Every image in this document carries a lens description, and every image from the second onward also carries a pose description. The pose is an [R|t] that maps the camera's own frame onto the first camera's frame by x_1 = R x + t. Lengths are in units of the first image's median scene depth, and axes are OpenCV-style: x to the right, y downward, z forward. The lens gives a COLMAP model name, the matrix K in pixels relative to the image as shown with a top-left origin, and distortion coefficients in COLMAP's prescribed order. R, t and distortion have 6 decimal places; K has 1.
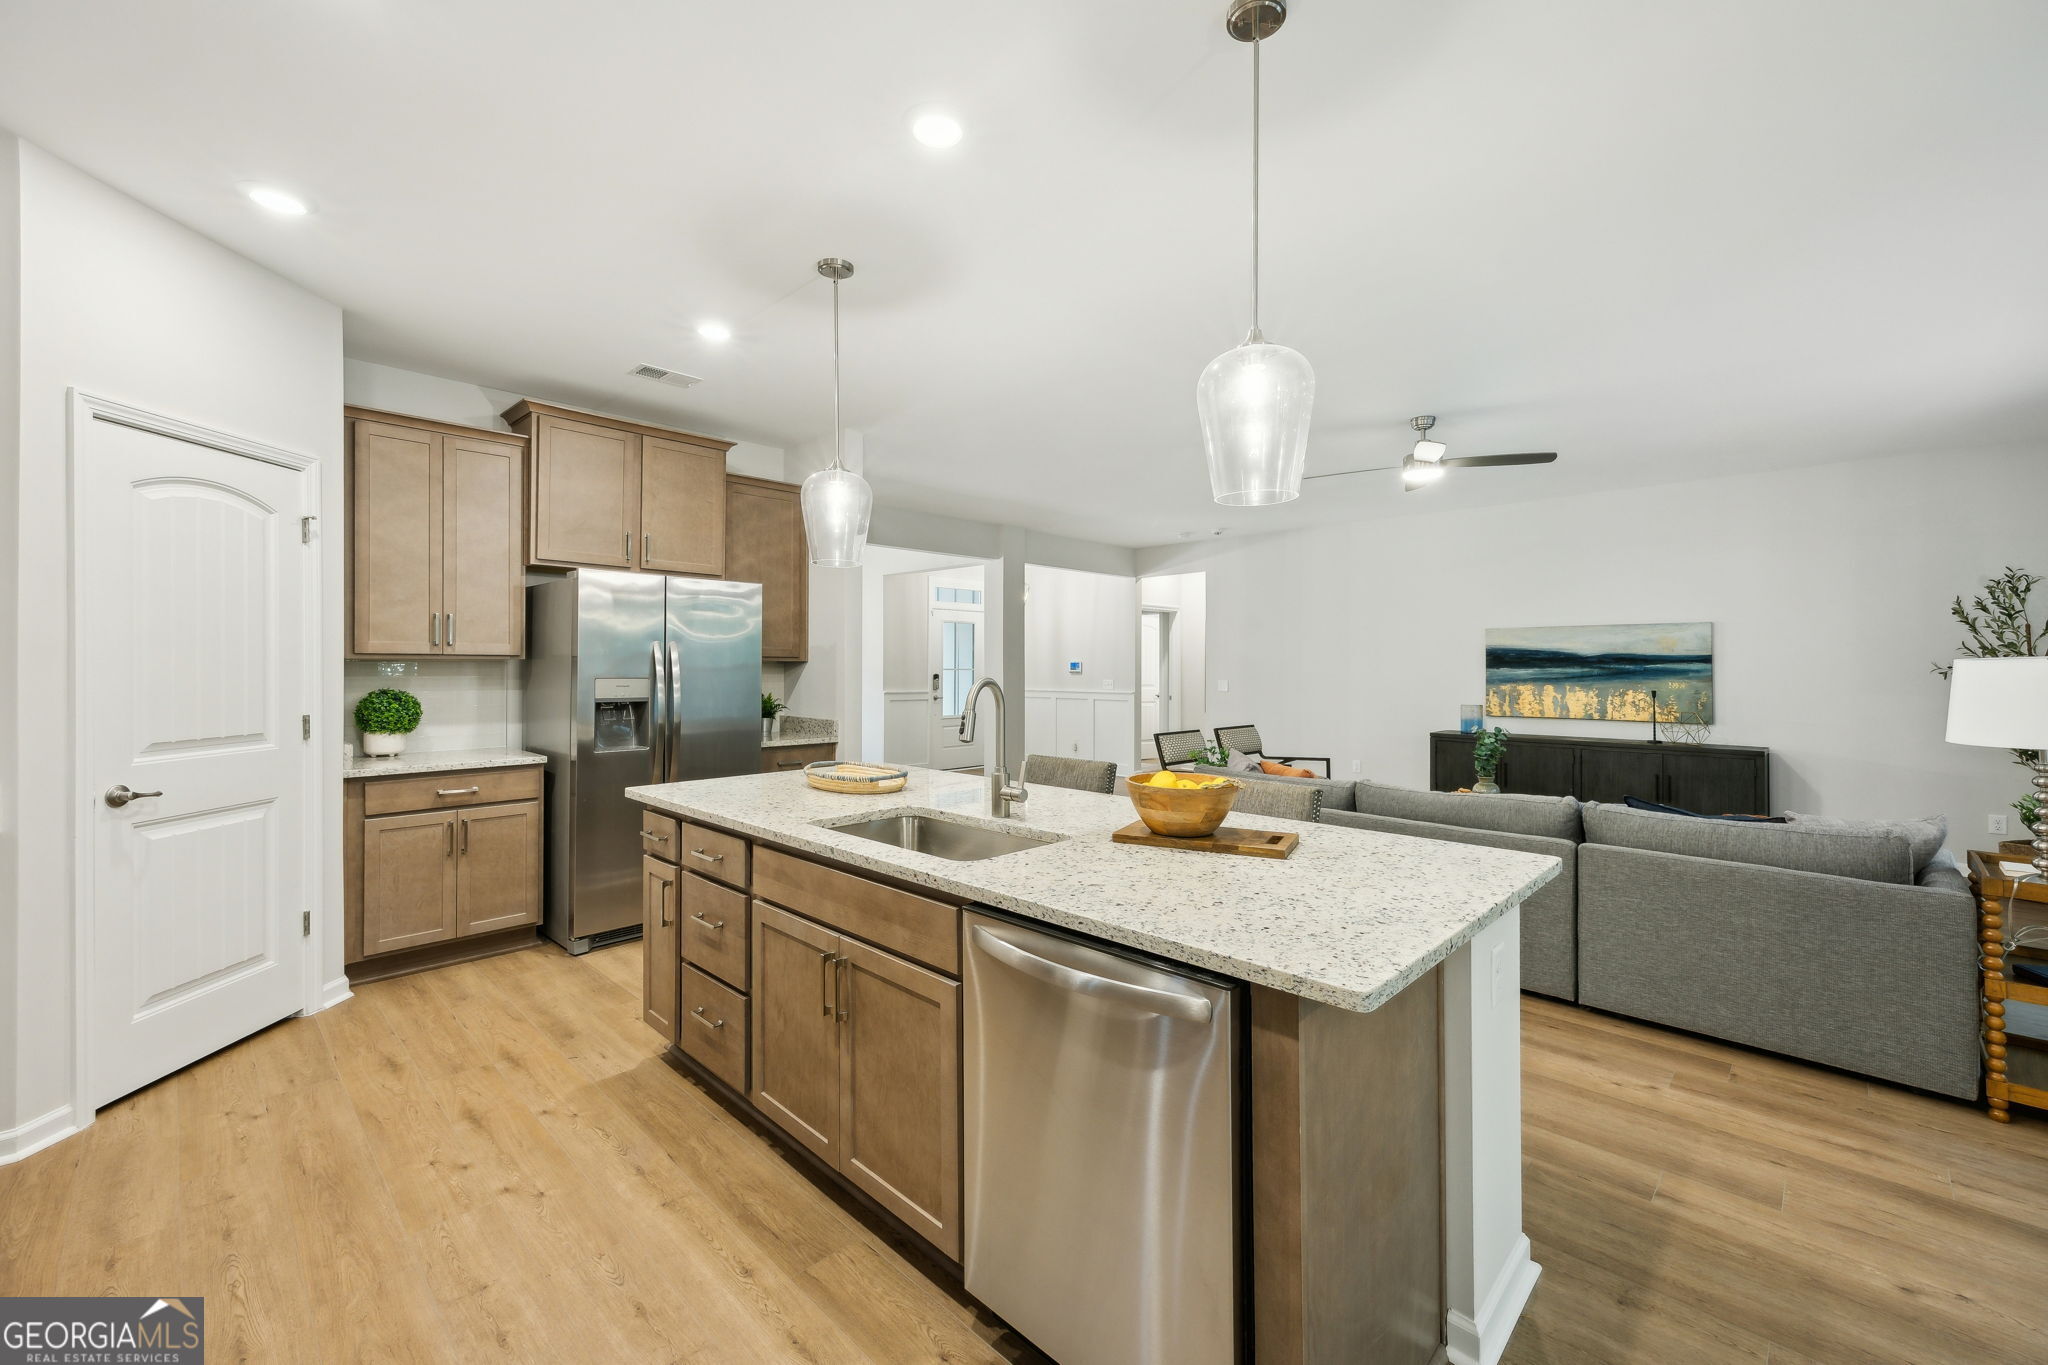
lens RADIAL K [[828.1, 0, 1025.5], [0, 828.1, 663.0], [0, 0, 1]] dist [0.001249, -0.000381]
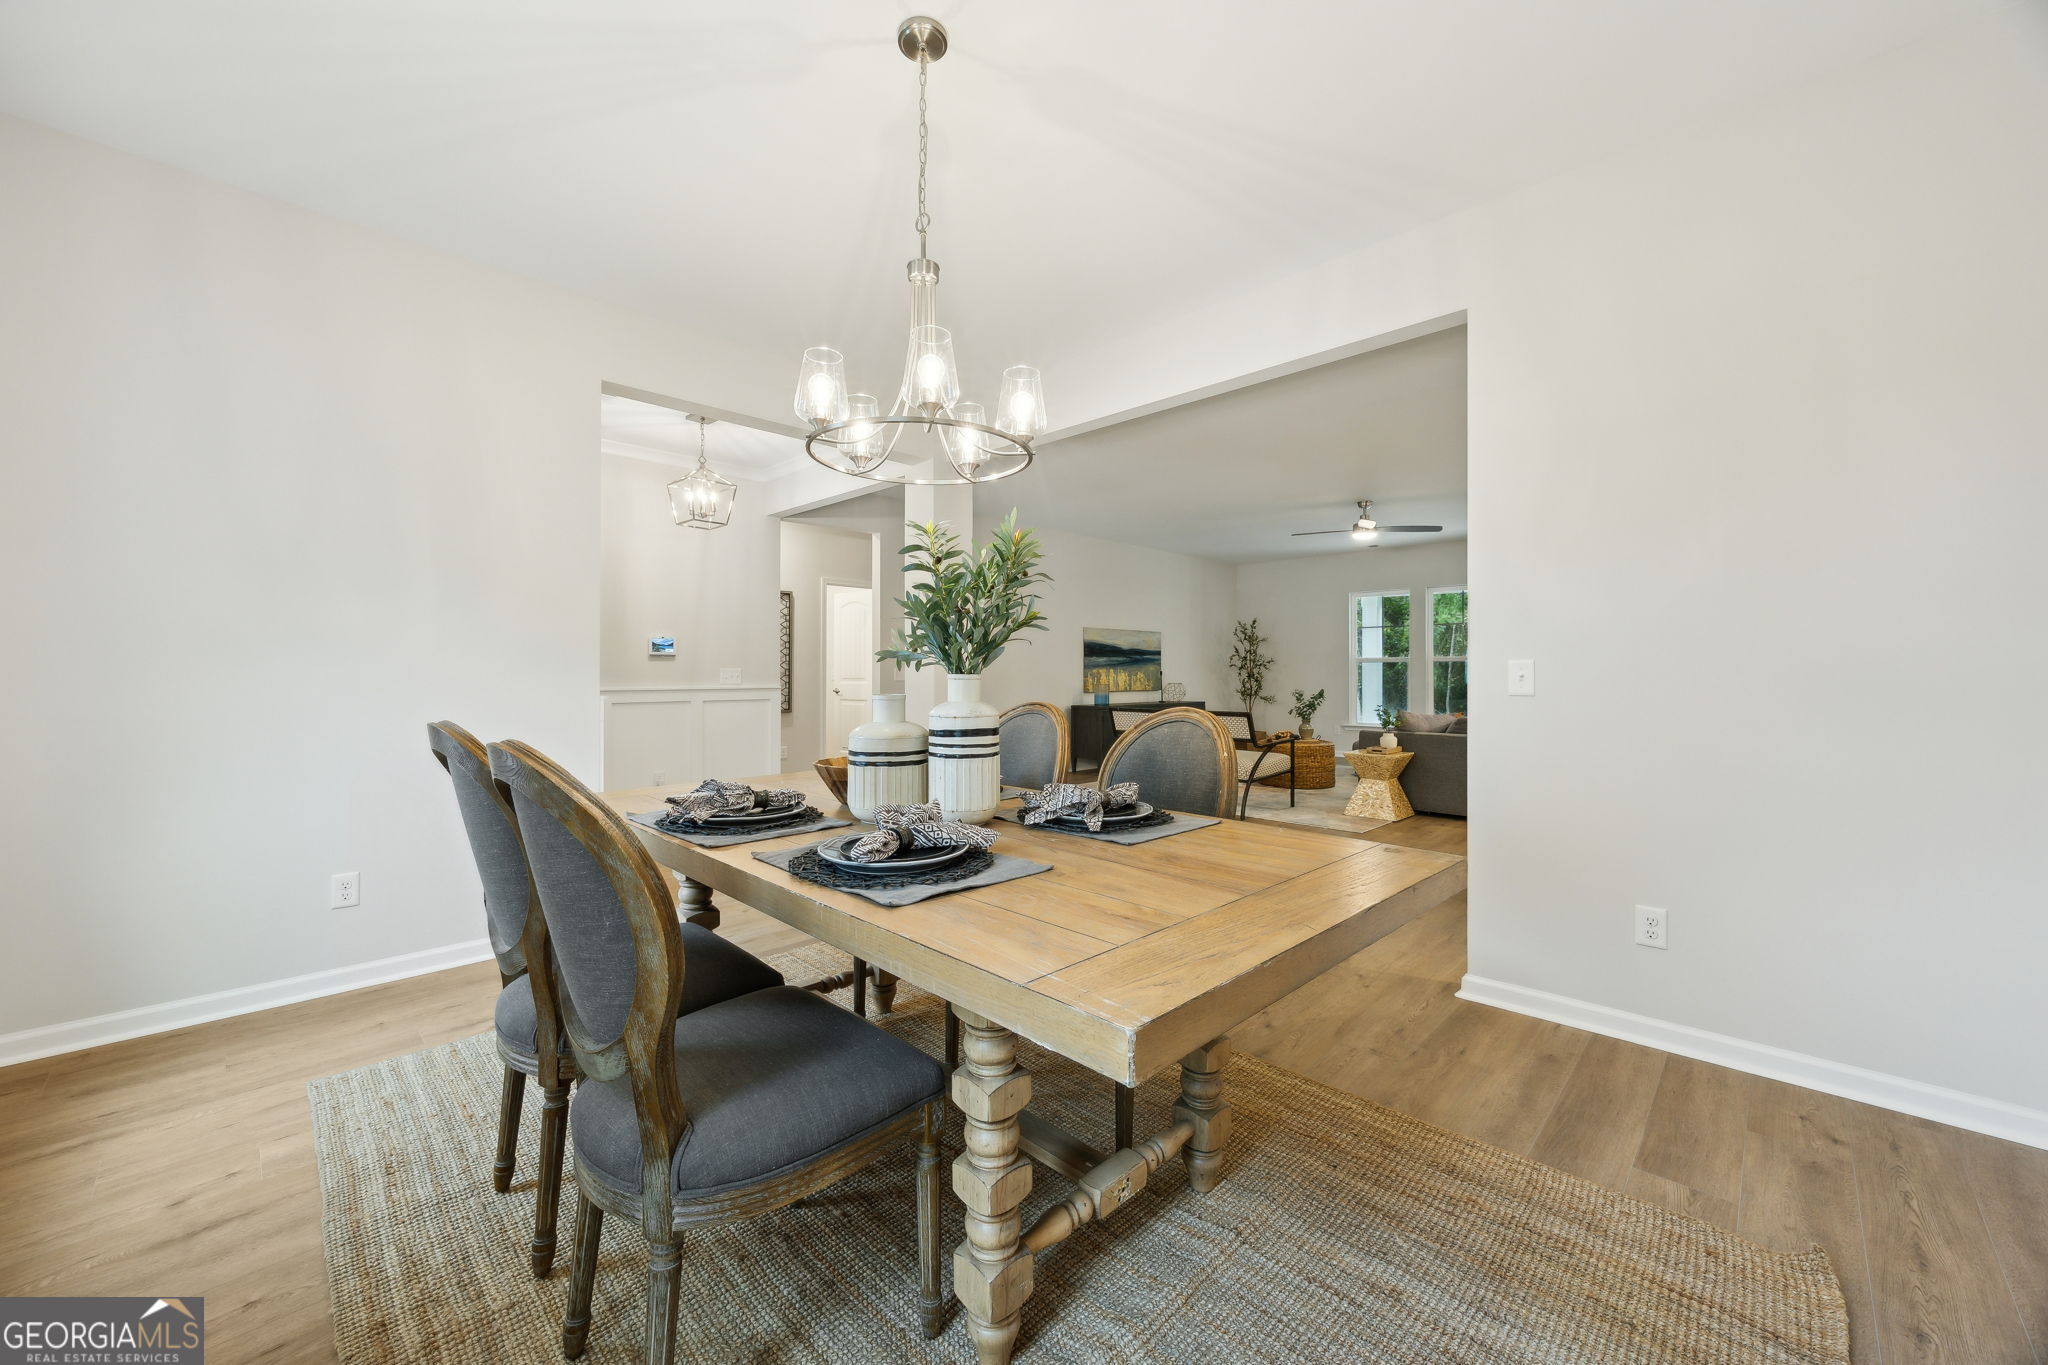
lens RADIAL K [[779.9, 0, 1026.6], [0, 779.9, 675.3], [0, 0, 1]] dist [-0.000163, -0.000001]
pose [[0.002632, -0.006341, 0.999976, -1.327975], [-0.005023, 0.999967, 0.006354, 0.053062], [-0.999984, -0.005039, 0.002600, 2.025386]]
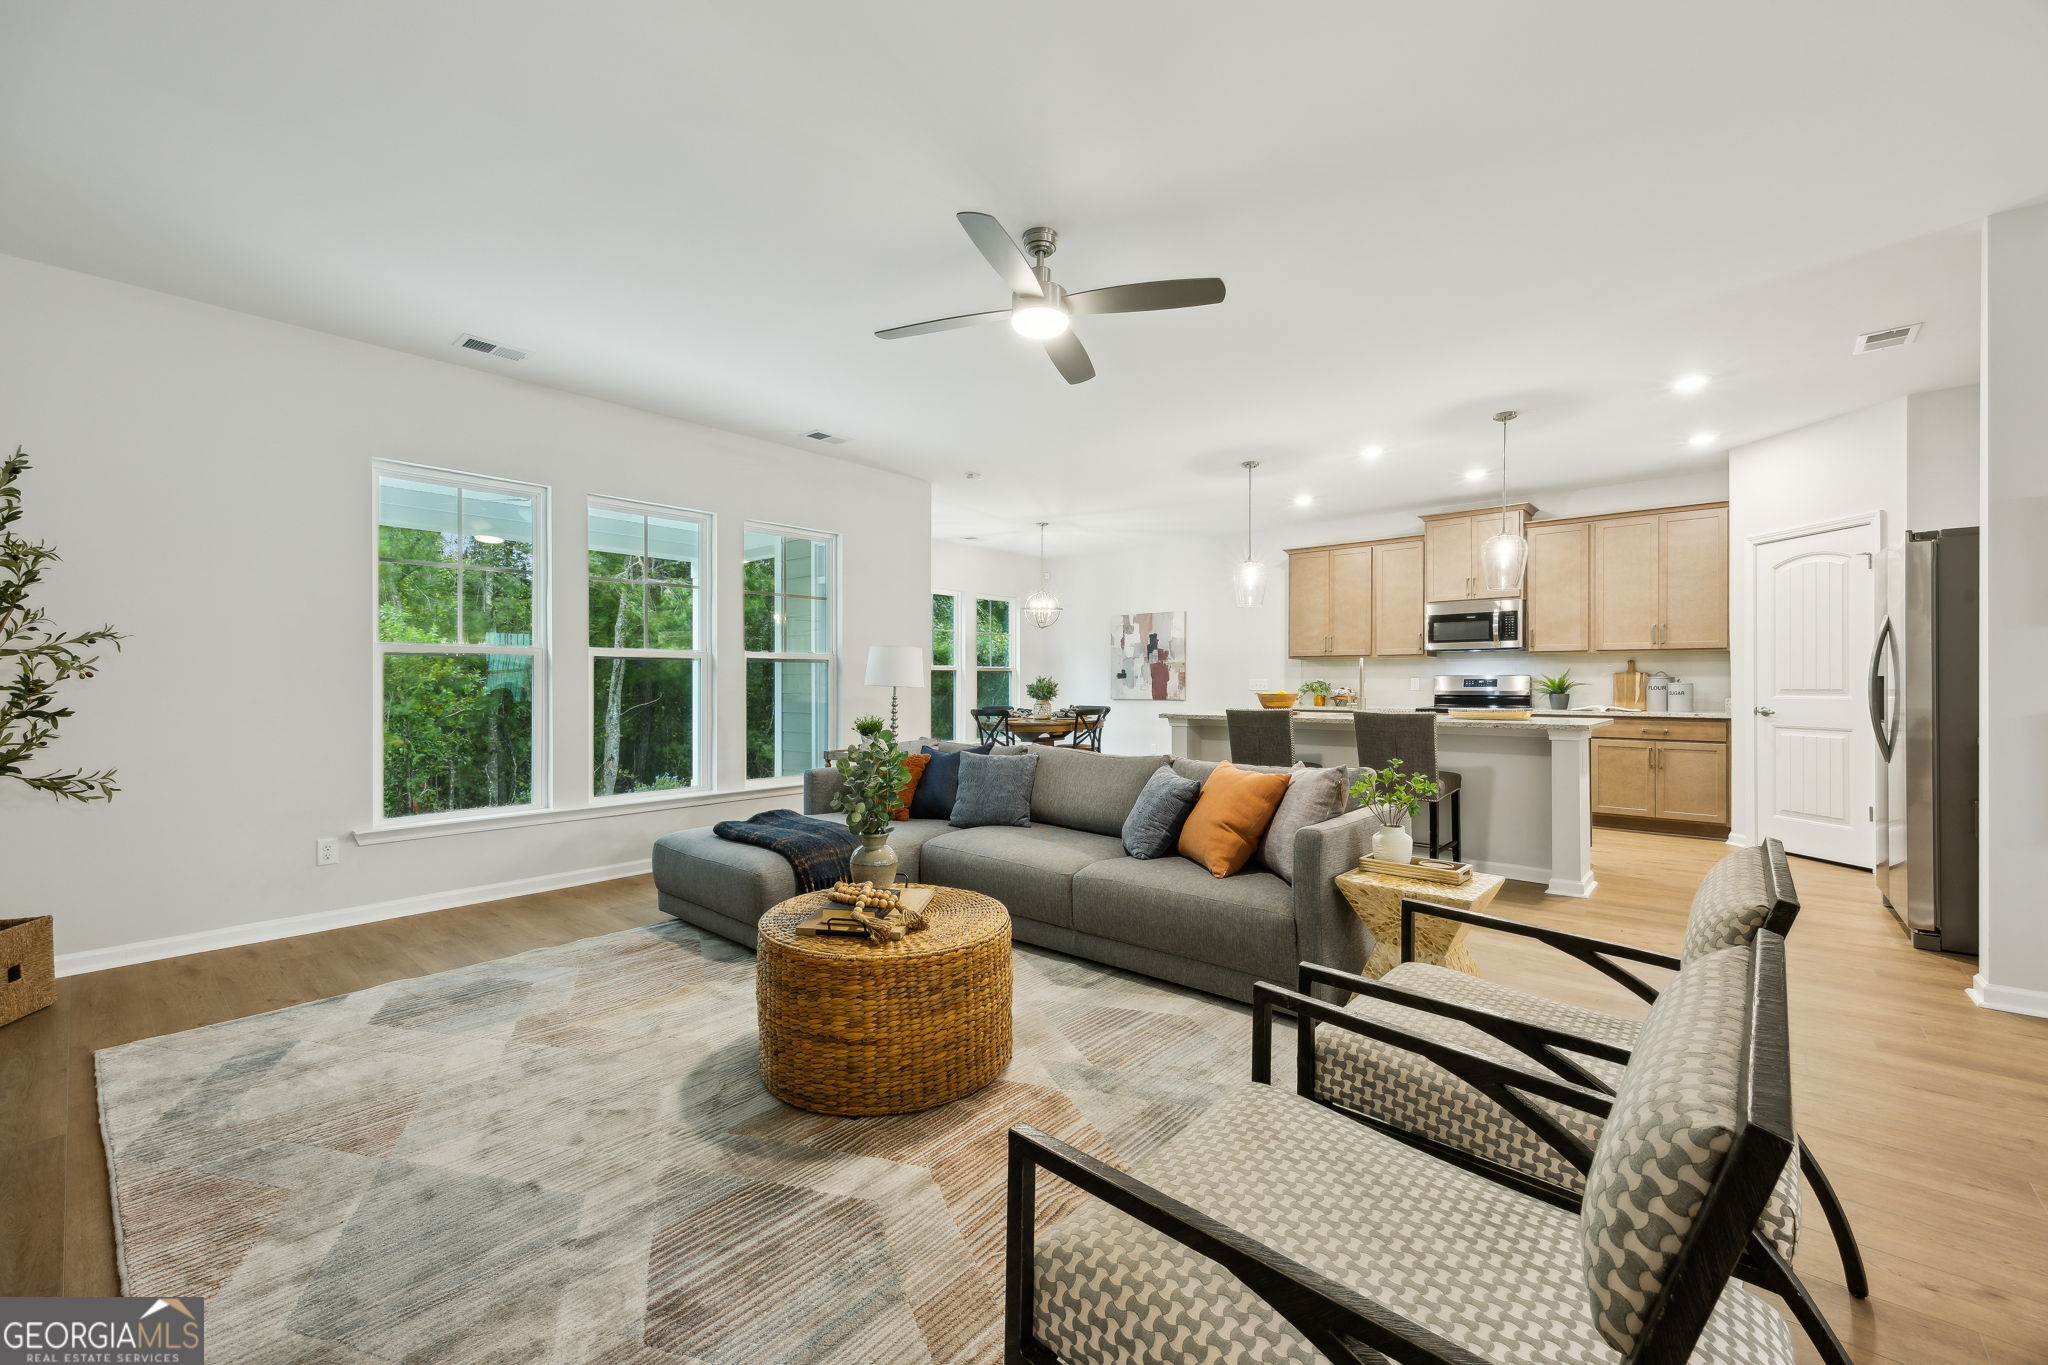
lens RADIAL K [[779.9, 0, 1026.6], [0, 779.9, 675.3], [0, 0, 1]] dist [-0.000163, -0.000001]
pose [[-0.999381, -0.000300, -0.035172, 0.611575], [-0.000027, 0.999970, -0.007744, 0.050566], [0.035173, -0.007738, -0.999351, 1.931840]]
